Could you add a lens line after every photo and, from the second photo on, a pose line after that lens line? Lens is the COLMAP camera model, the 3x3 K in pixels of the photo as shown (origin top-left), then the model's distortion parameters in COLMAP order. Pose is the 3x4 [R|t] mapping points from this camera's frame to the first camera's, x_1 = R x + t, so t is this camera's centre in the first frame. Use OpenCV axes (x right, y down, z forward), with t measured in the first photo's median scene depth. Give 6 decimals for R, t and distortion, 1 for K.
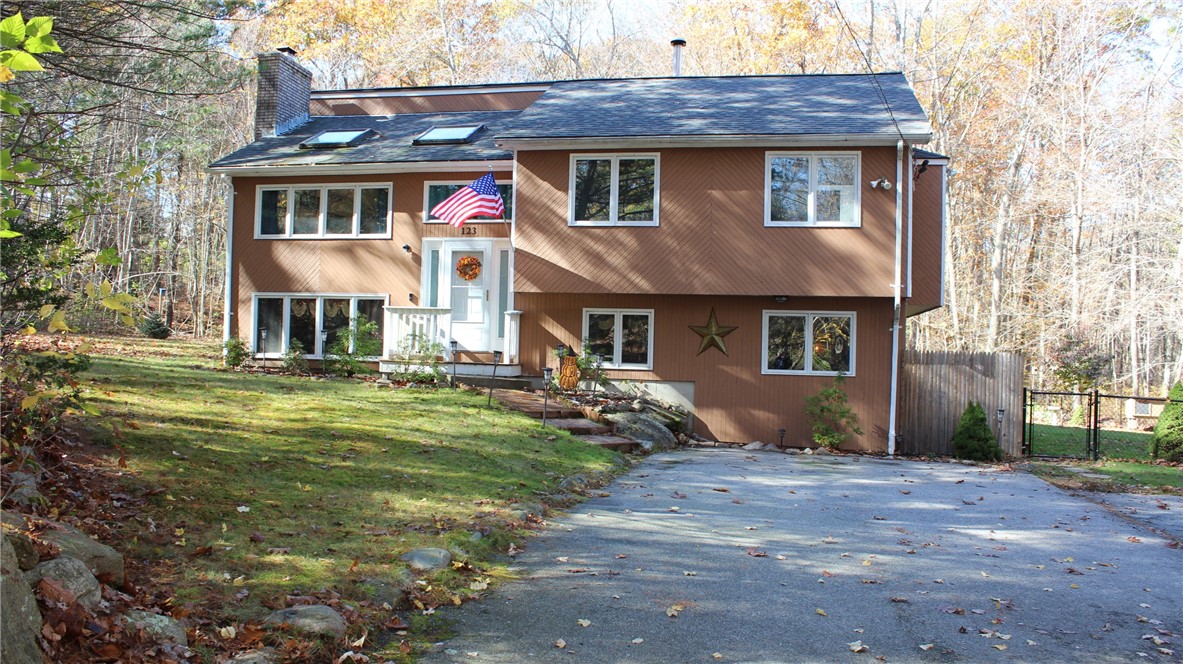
lens RADIAL K [[979.2, 0, 590.5], [0, 979.2, 353.1], [0, 0, 1]] dist [-0.166683, 0.141482]
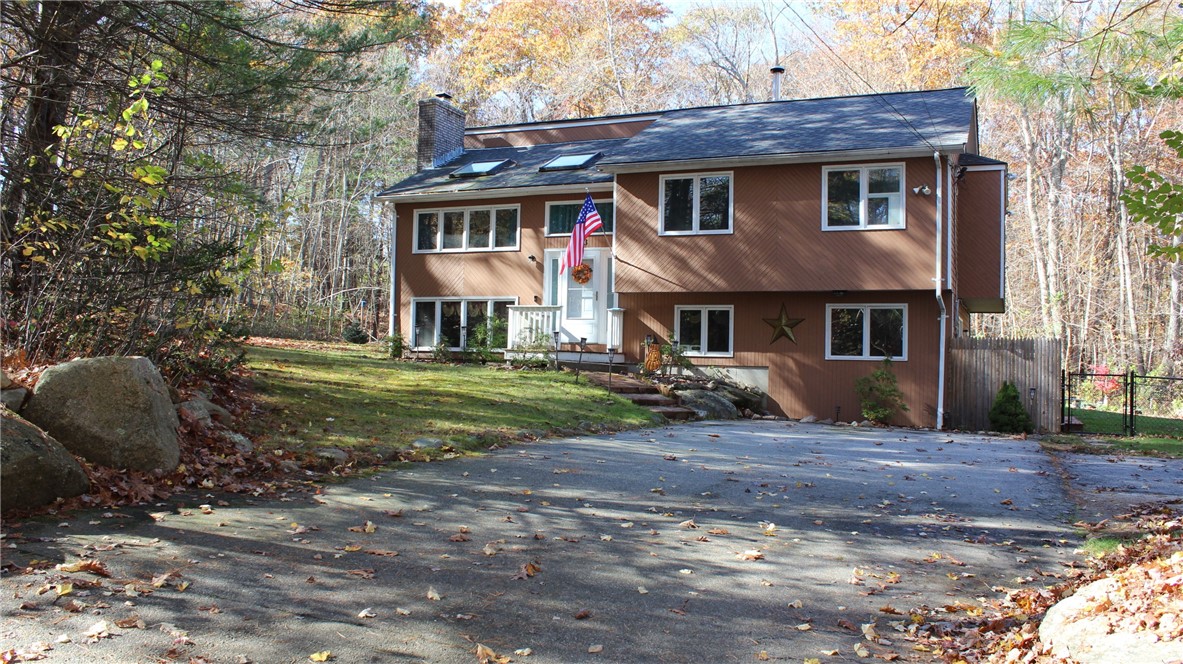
lens RADIAL K [[979.2, 0, 590.5], [0, 979.2, 353.1], [0, 0, 1]] dist [-0.166683, 0.141482]
pose [[0.976526, -0.006489, -0.215302, 0.146443], [0.003220, 0.999874, -0.015532, 0.029775], [0.215376, 0.014475, 0.976424, -0.169174]]
